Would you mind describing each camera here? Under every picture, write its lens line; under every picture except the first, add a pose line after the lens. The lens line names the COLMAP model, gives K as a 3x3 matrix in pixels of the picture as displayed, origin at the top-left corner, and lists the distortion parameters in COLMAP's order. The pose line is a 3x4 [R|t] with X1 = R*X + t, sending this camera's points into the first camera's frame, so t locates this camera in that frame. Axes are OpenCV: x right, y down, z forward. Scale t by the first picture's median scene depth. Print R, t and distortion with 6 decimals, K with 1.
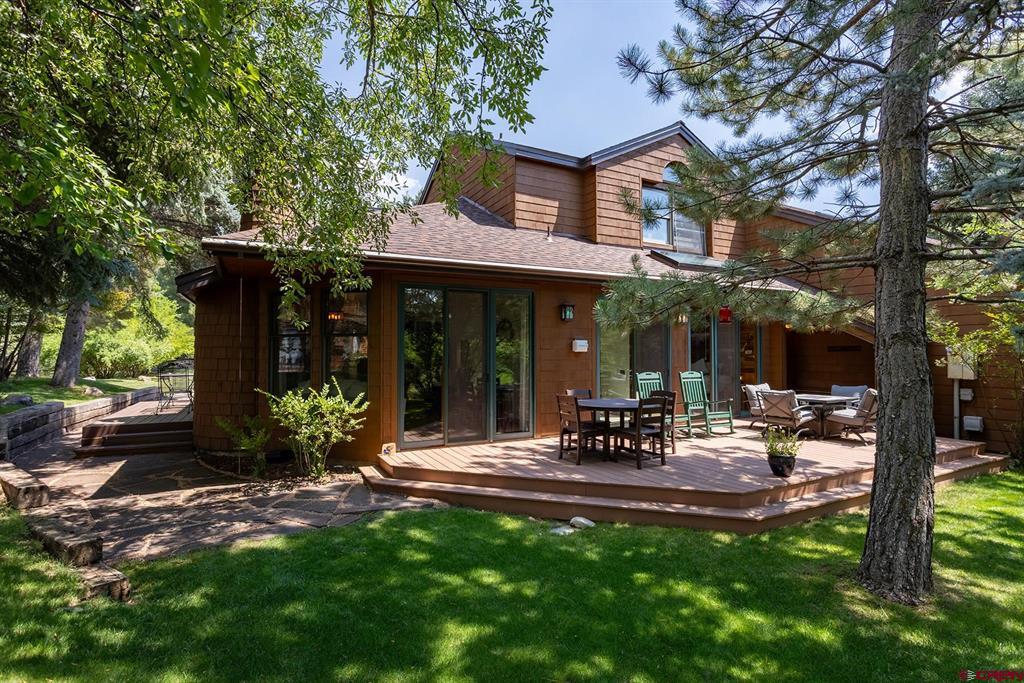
lens RADIAL K [[492.1, 0, 509.8], [0, 492.1, 341.9], [0, 0, 1]] dist [-0.003466, 0.003836]
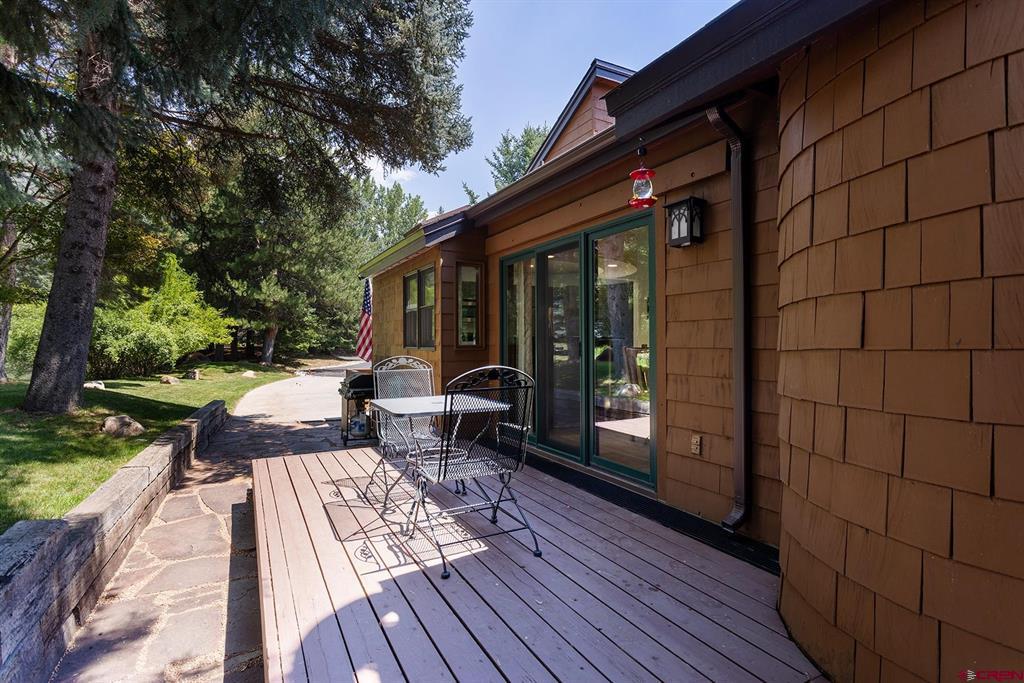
lens RADIAL K [[492.1, 0, 515.5], [0, 492.1, 342.9], [0, 0, 1]] dist [-0.003466, 0.003836]
pose [[0.999602, 0.000578, 0.028212, -0.177039], [-0.001152, 0.999793, 0.020333, 0.006207], [-0.028194, -0.020357, 0.999395, 0.192038]]
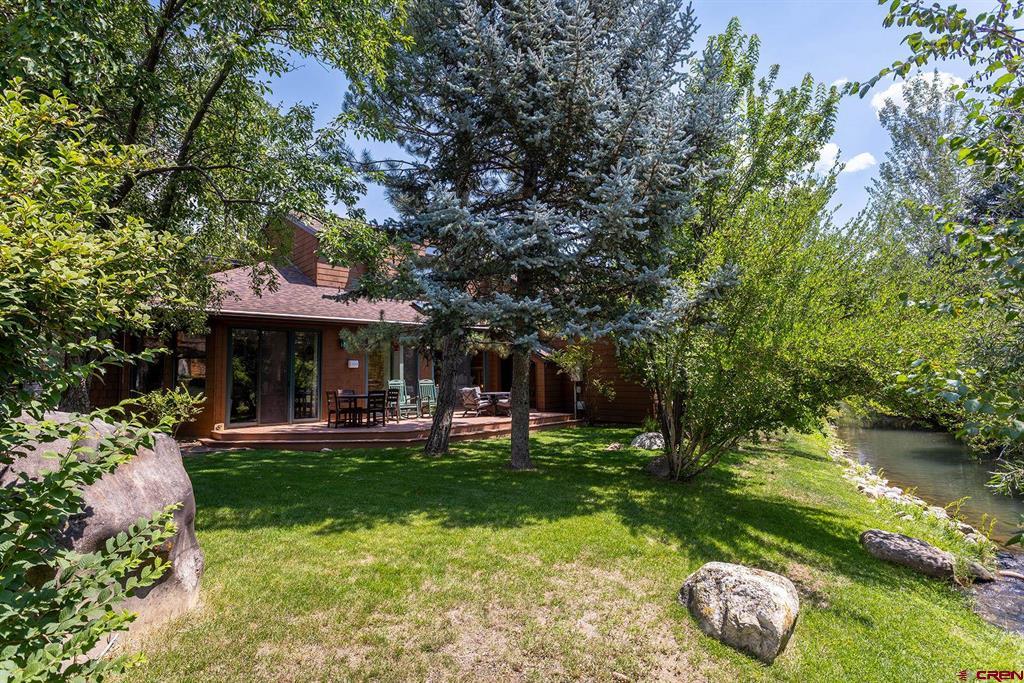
lens RADIAL K [[492.1, 0, 511.4], [0, 492.1, 343.4], [0, 0, 1]] dist [-0.003466, 0.003836]
pose [[0.956172, 0.006039, 0.292744, 0.225652], [0.007114, 0.999013, -0.043844, 0.020011], [-0.292720, 0.044005, 0.955185, -0.952976]]
